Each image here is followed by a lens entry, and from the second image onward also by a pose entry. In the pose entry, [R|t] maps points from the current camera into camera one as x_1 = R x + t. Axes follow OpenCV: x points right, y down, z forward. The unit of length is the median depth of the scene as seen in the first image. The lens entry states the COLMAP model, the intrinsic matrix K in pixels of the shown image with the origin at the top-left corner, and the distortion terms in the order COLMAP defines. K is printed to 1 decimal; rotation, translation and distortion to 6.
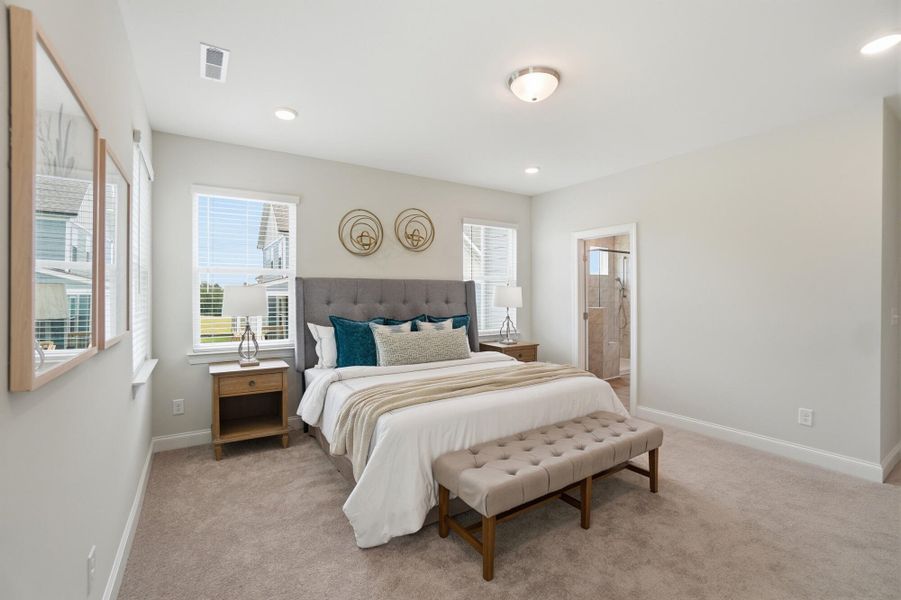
lens RADIAL K [[398.3, 0, 444.6], [0, 398.3, 301.6], [0, 0, 1]] dist [-0.029203, 0.000495]
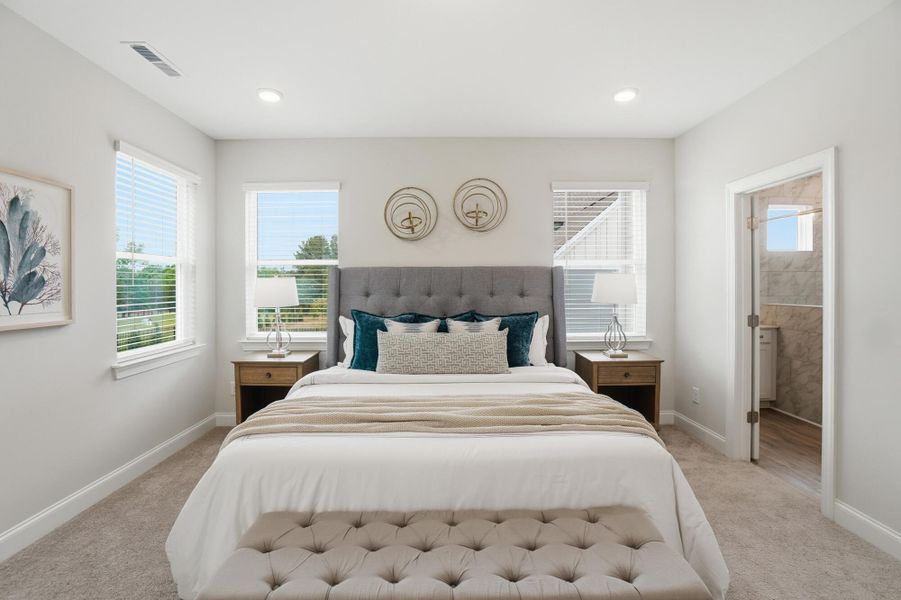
lens RADIAL K [[407.6, 0, 449.3], [0, 407.6, 287.0], [0, 0, 1]] dist [-0.027224, 0.001050]
pose [[0.847060, 0.001547, -0.531496, 0.359310], [-0.007795, 0.999924, -0.009512, -0.006949], [0.531441, 0.012200, 0.847008, 0.311500]]
